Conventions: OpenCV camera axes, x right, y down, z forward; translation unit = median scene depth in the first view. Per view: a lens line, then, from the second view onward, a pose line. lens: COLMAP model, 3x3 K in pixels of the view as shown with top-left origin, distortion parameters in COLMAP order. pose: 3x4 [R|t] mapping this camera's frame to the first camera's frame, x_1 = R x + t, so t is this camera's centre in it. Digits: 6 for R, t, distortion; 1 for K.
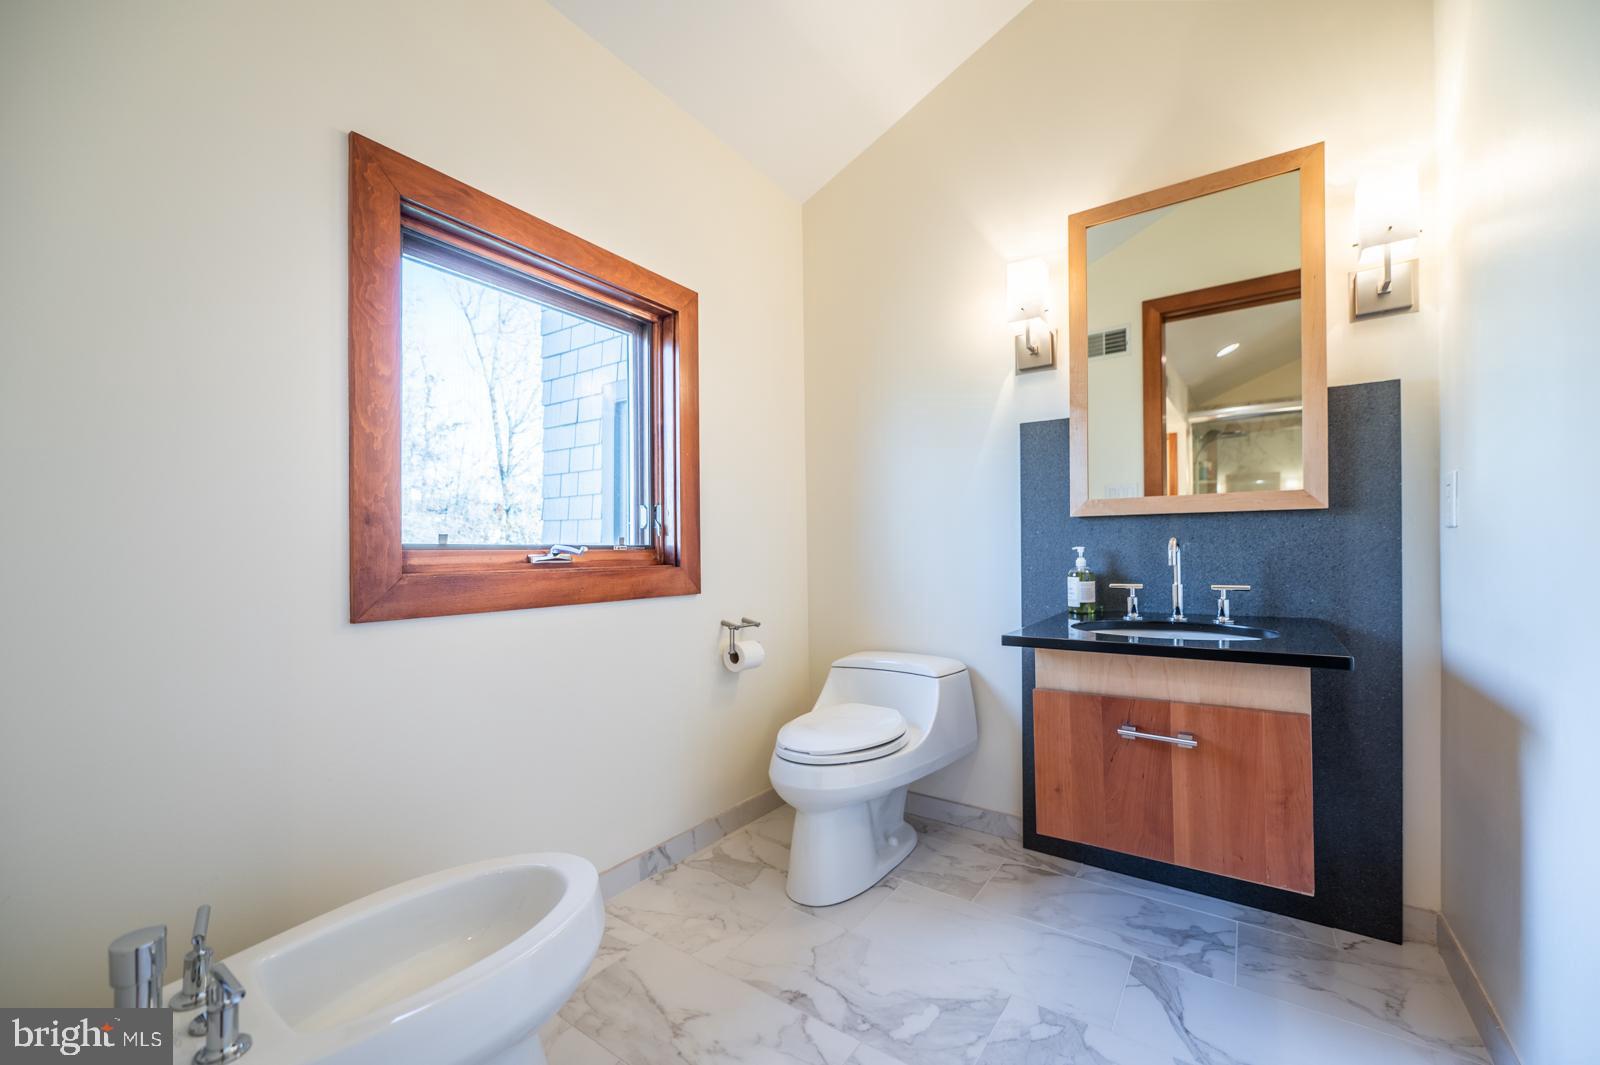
lens RADIAL K [[663.6, 0, 799.2], [0, 663.6, 543.1], [0, 0, 1]] dist [-0.009196, 0.001391]
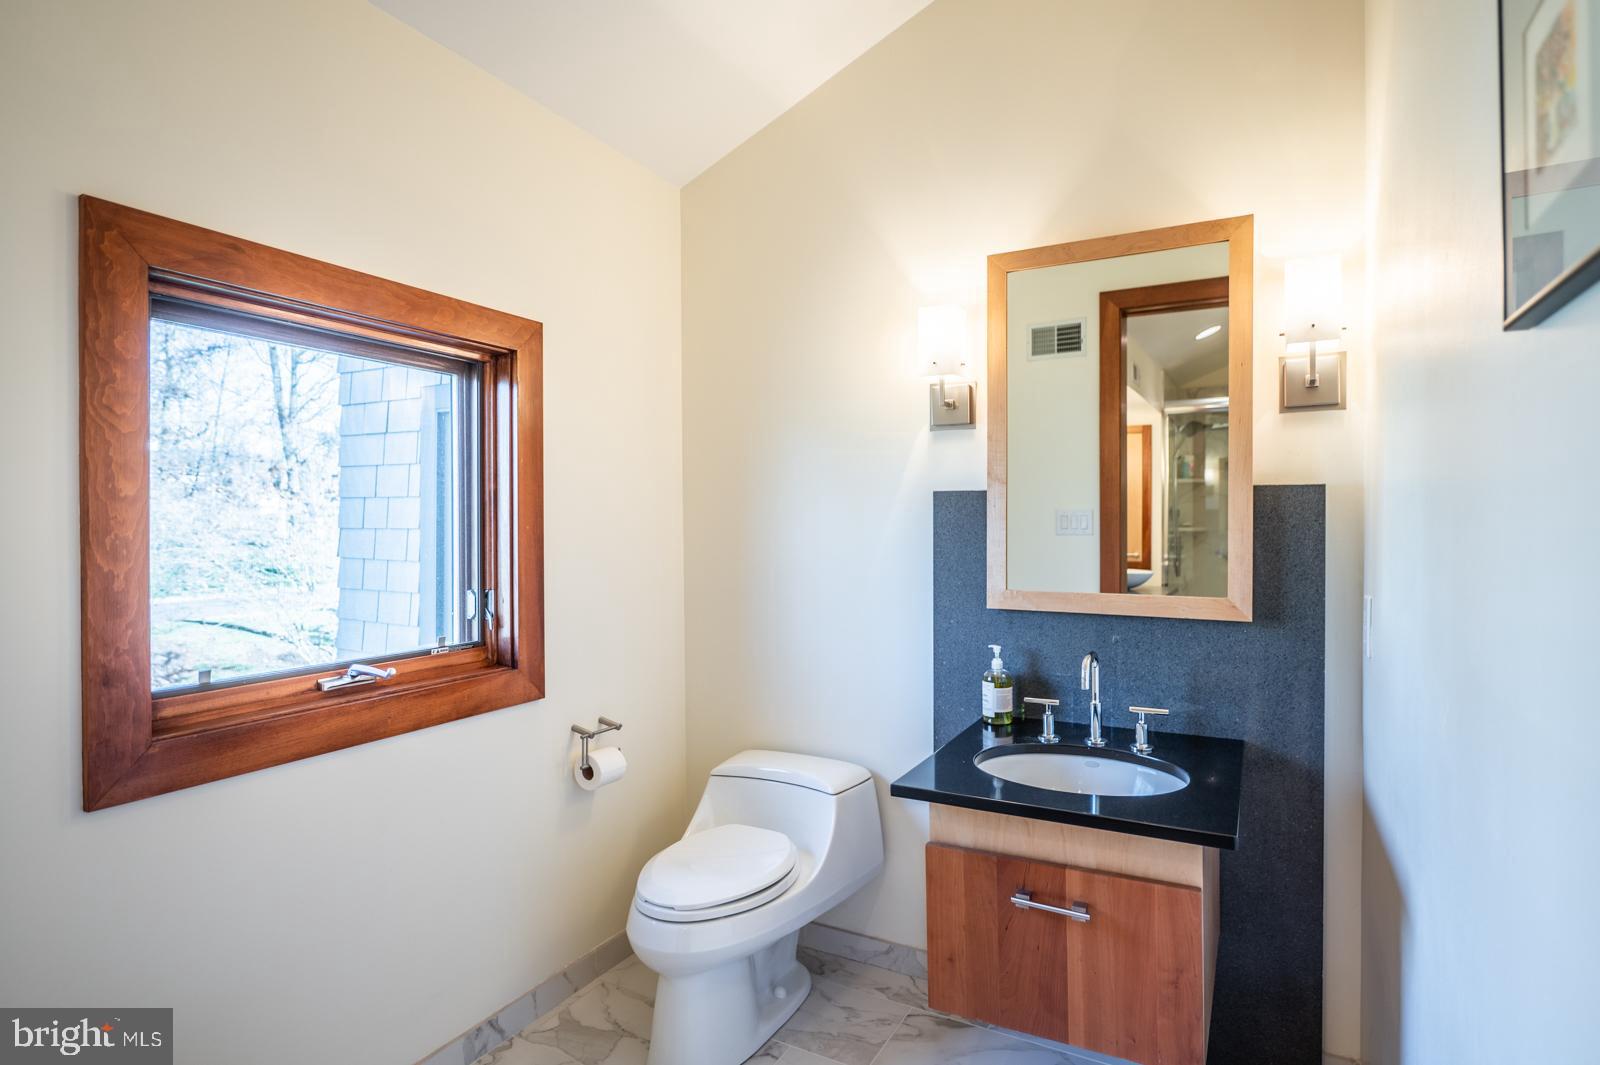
lens RADIAL K [[872.8, 0, 799.7], [0, 872.8, 524.7], [0, 0, 1]] dist [-0.007031, 0.000431]
pose [[0.993325, 0.005032, 0.115240, 0.039689], [-0.005972, 0.999952, 0.007818, -0.159650], [-0.115195, -0.008454, 0.993307, -0.094047]]
